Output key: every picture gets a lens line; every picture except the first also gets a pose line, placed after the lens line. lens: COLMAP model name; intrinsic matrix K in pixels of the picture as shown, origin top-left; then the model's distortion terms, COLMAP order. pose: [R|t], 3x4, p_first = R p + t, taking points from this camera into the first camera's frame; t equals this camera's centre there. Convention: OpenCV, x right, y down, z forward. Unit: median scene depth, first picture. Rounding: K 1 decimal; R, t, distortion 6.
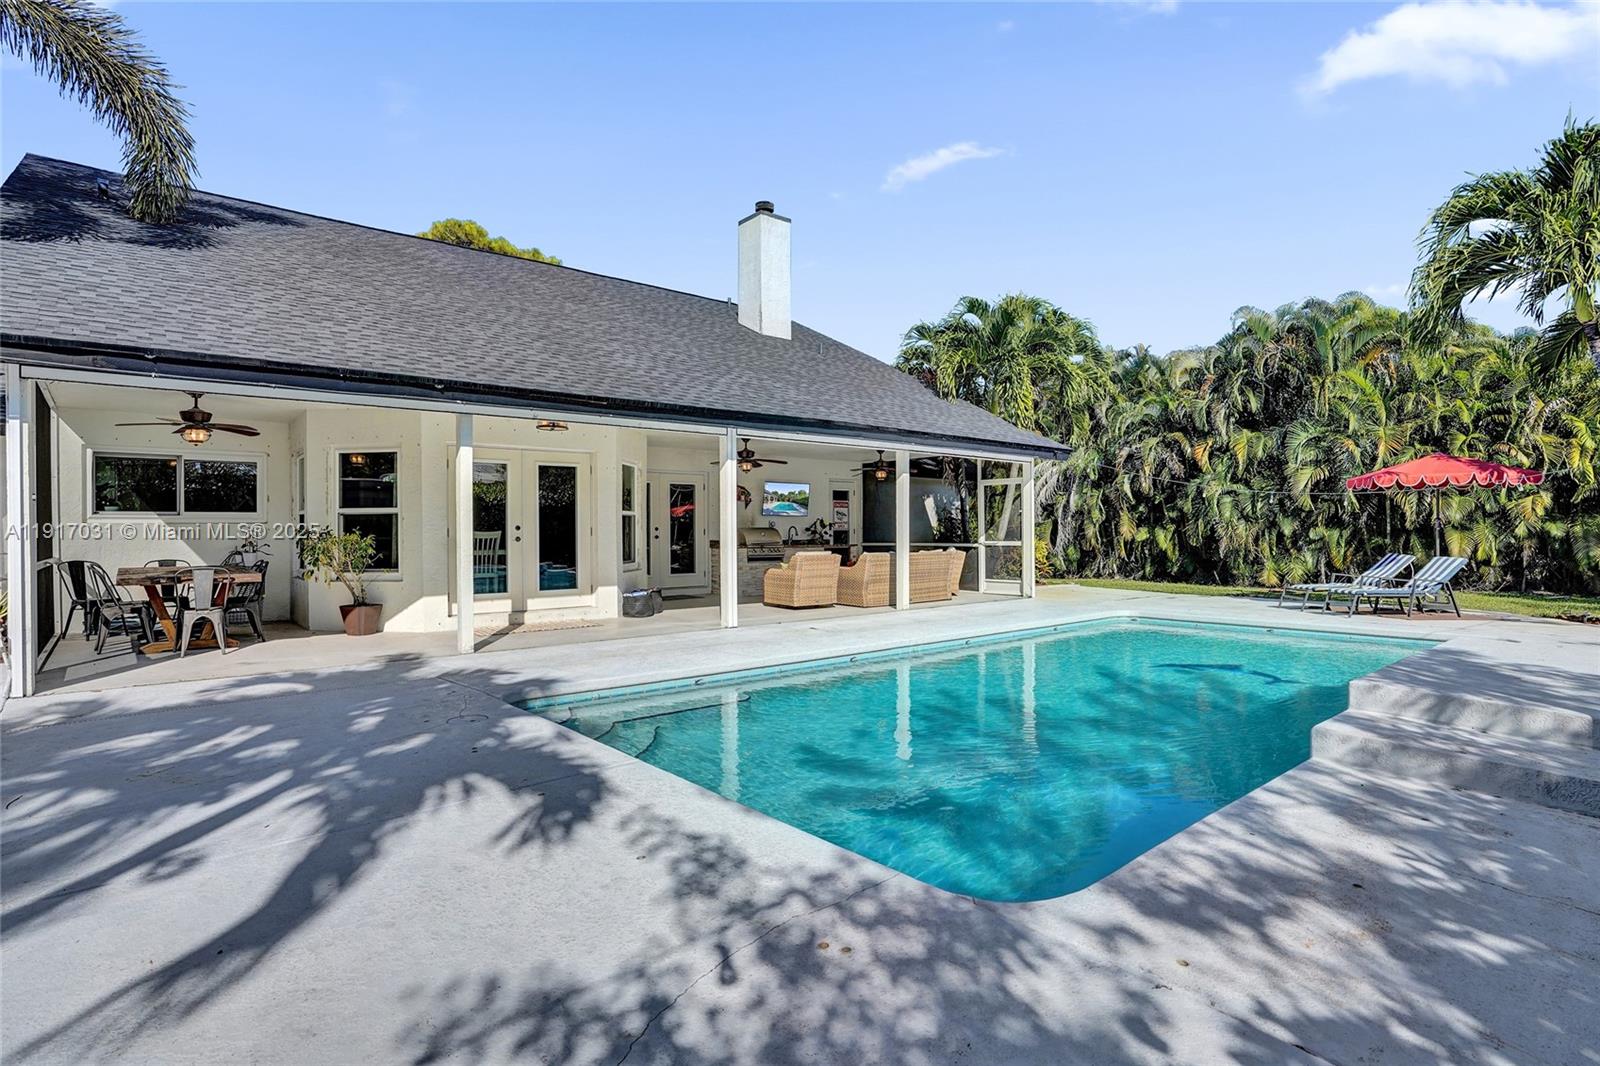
lens RADIAL K [[830.3, 0, 795.2], [0, 830.3, 536.0], [0, 0, 1]] dist [-0.002224, 0.001318]
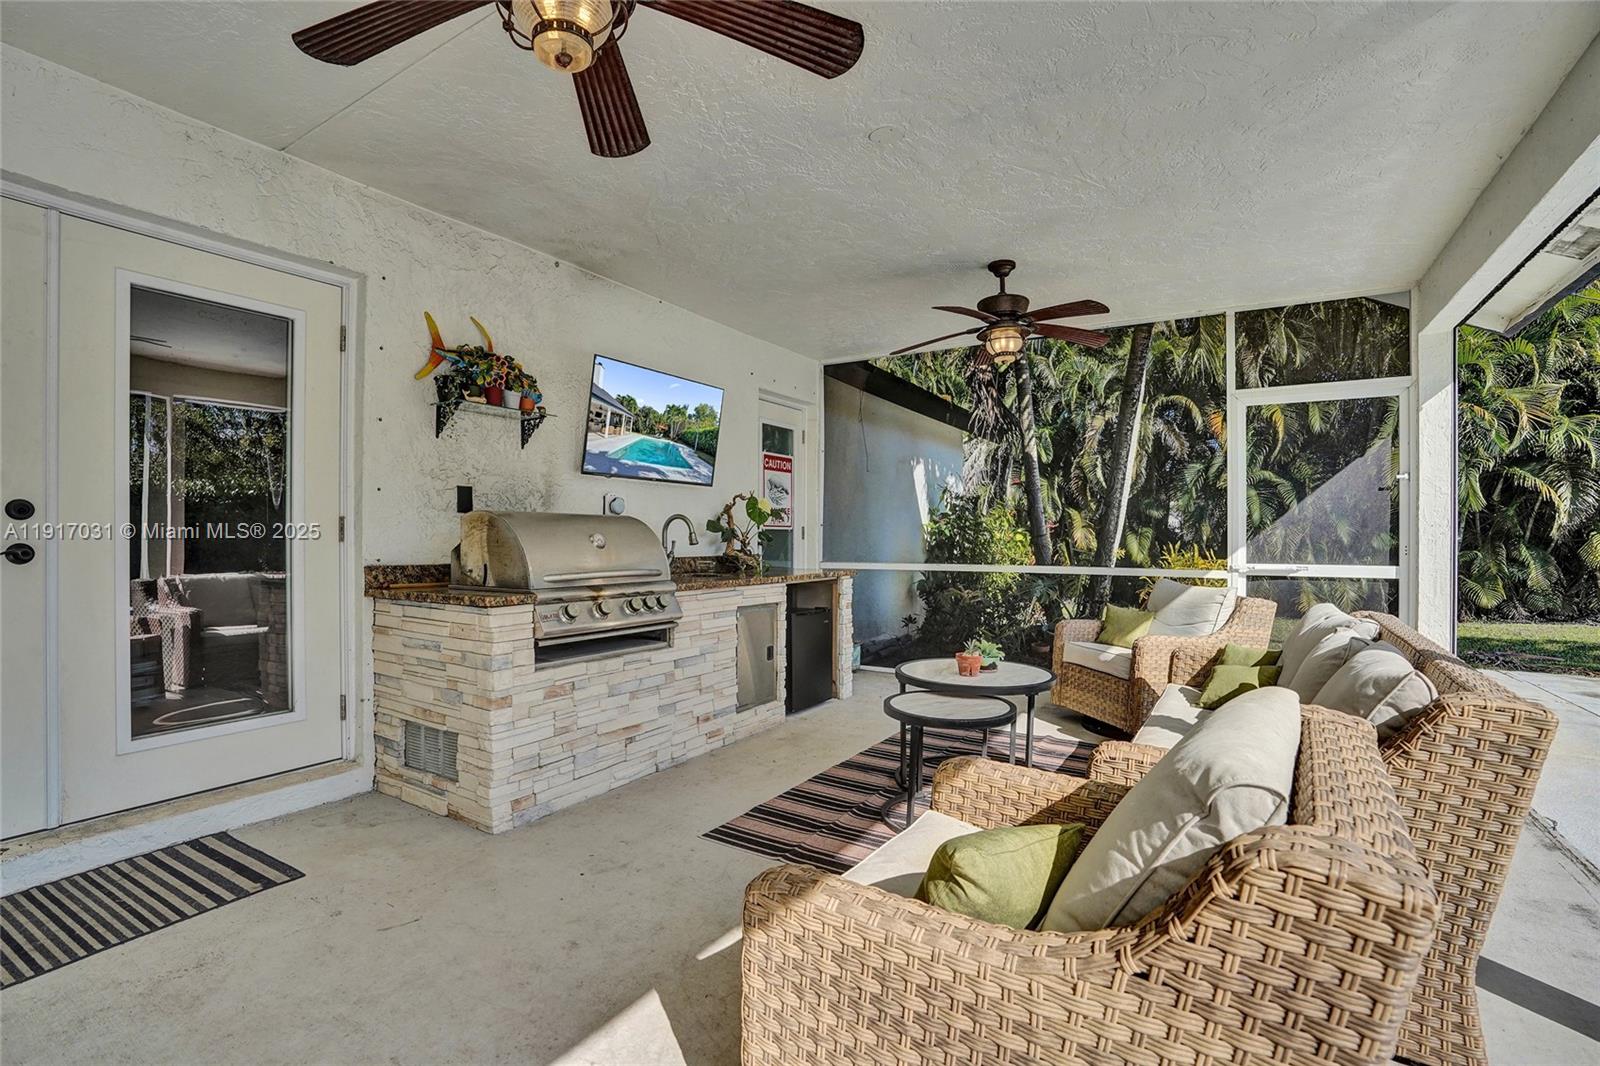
lens RADIAL K [[746.3, 0, 798.1], [0, 746.3, 534.0], [0, 0, 1]] dist [-0.070265, 0.028785]
pose [[0.948407, 0.006358, 0.316993, -0.043784], [-0.004096, 0.999961, -0.007801, -0.002472], [-0.317030, 0.006100, 0.948396, 0.639776]]
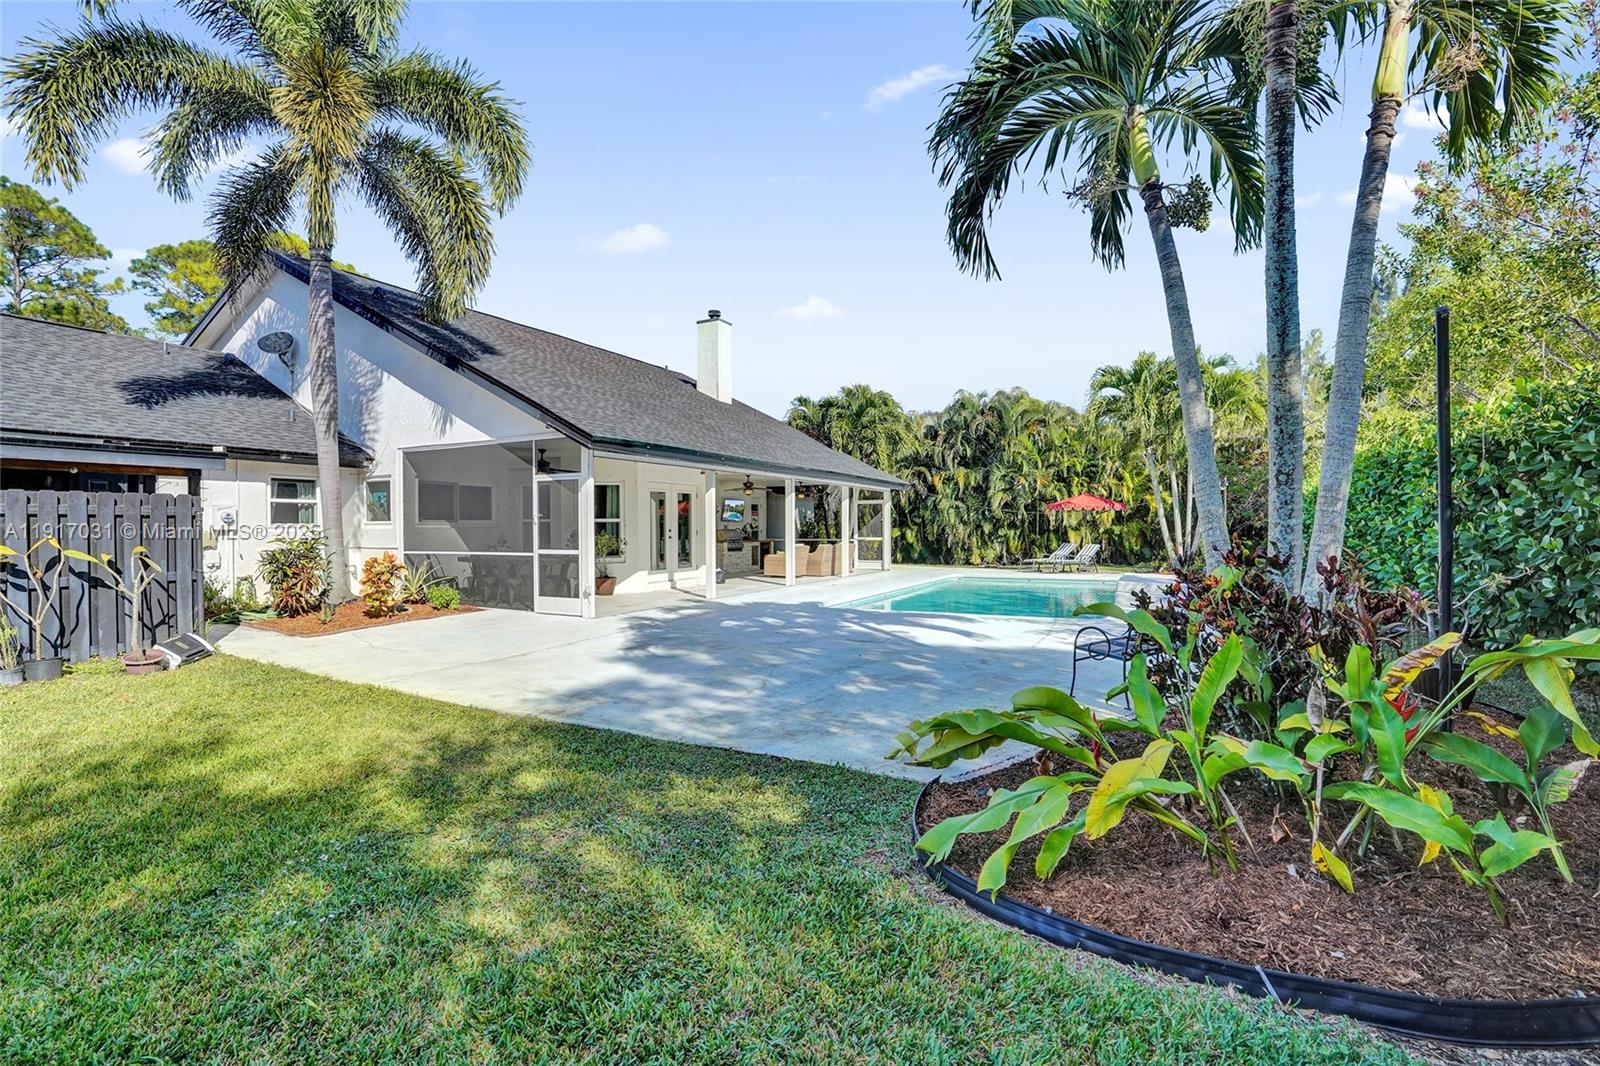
lens RADIAL K [[790.5, 0, 774.8], [0, 790.5, 553.6], [0, 0, 1]] dist [-0.050684, 0.001661]
pose [[0.927862, -0.012578, 0.372712, -0.427076], [0.002941, 0.999647, 0.026415, -0.003183], [-0.372912, -0.023414, 0.927571, -0.329301]]
